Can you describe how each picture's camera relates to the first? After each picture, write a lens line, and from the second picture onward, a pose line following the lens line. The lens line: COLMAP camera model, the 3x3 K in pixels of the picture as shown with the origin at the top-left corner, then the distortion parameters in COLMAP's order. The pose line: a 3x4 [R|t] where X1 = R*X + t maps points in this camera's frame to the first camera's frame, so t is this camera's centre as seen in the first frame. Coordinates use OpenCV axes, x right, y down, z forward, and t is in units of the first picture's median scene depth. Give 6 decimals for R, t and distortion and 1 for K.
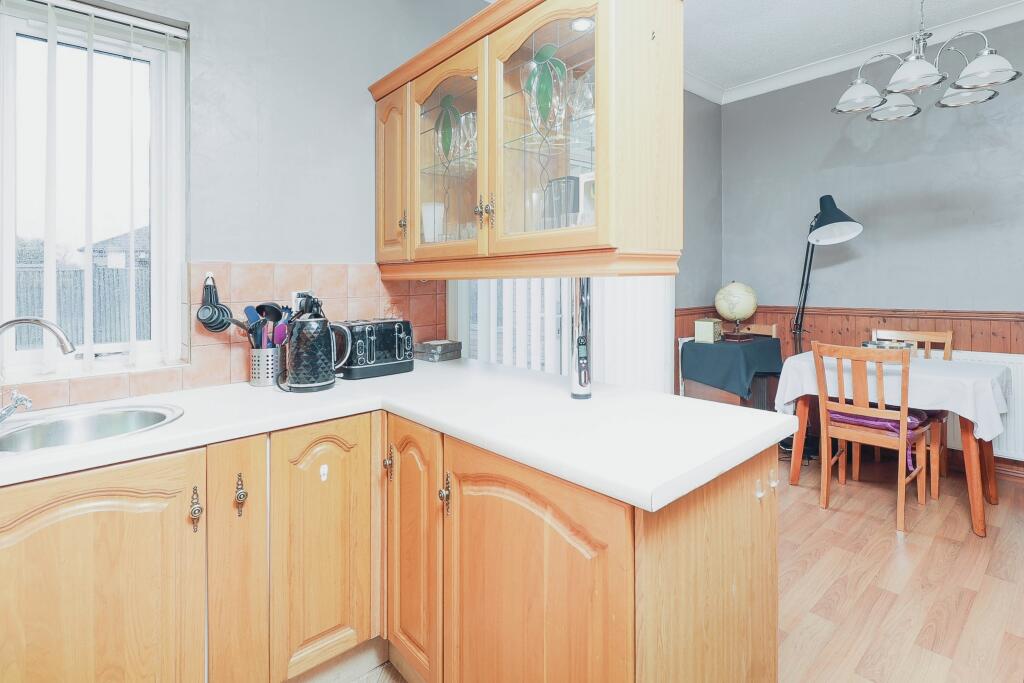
lens RADIAL K [[501.0, 0, 502.1], [0, 501.0, 291.4], [0, 0, 1]] dist [0.007075, -0.004091]
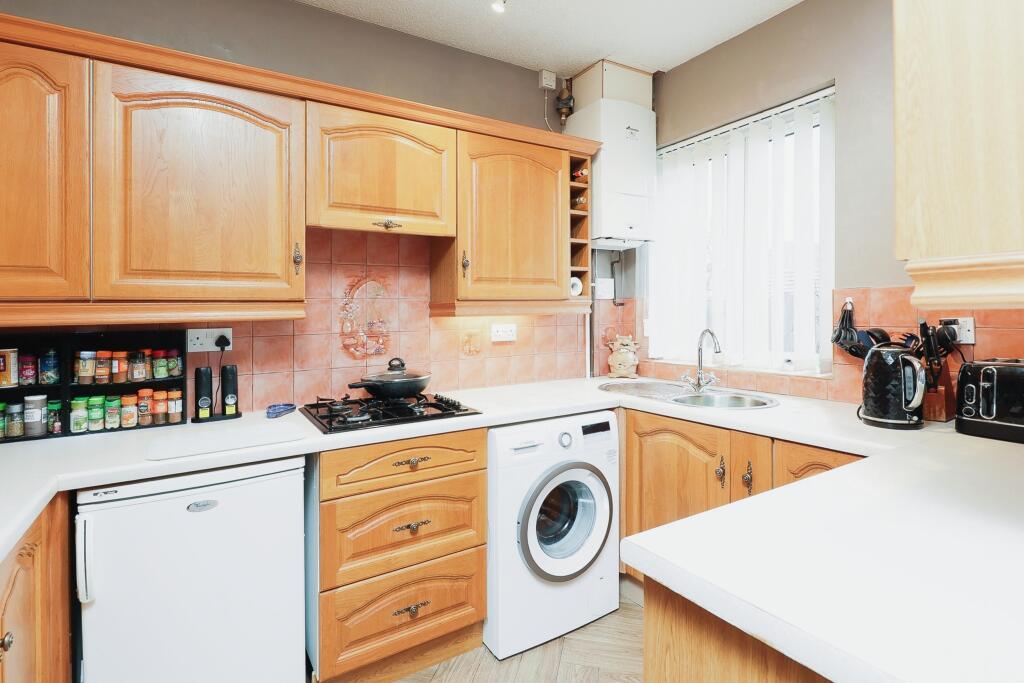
lens RADIAL K [[501.0, 0, 506.3], [0, 501.0, 307.9], [0, 0, 1]] dist [0.007075, -0.004091]
pose [[-0.159344, 0.009853, -0.987174, 0.697794], [-0.004328, 0.999934, 0.010679, -0.028512], [0.987214, 0.005974, -0.159290, 0.506902]]
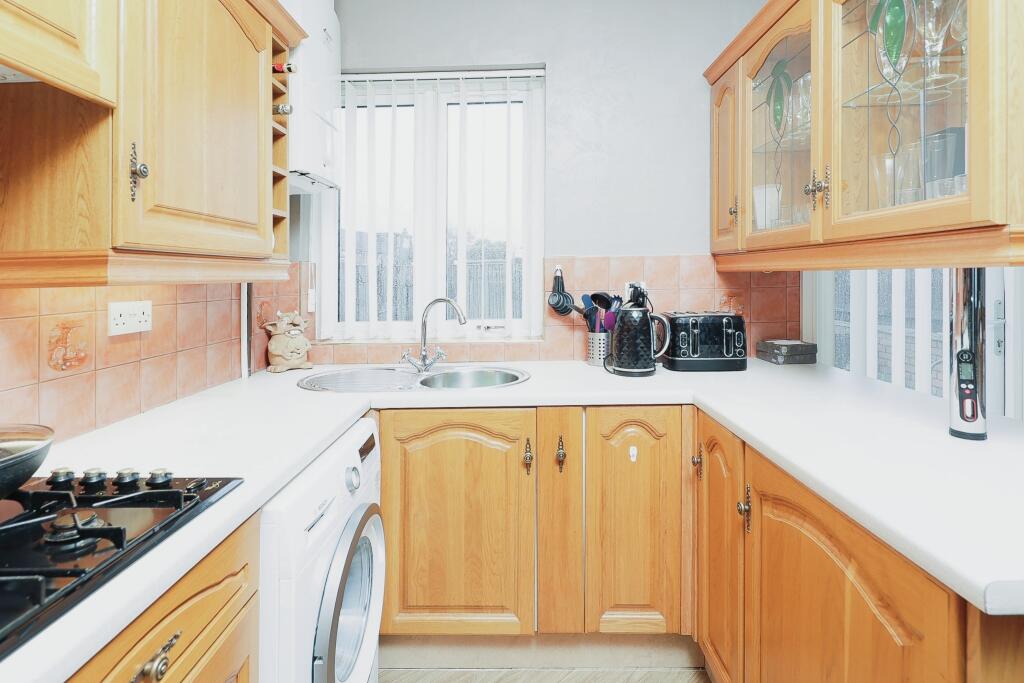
lens RADIAL K [[501.0, 0, 501.3], [0, 501.0, 280.7], [0, 0, 1]] dist [0.007075, -0.004091]
pose [[0.738920, 0.010163, -0.673716, 0.141220], [-0.011631, 0.999930, 0.002328, -0.003315], [0.673692, 0.006116, 0.738987, 0.027014]]
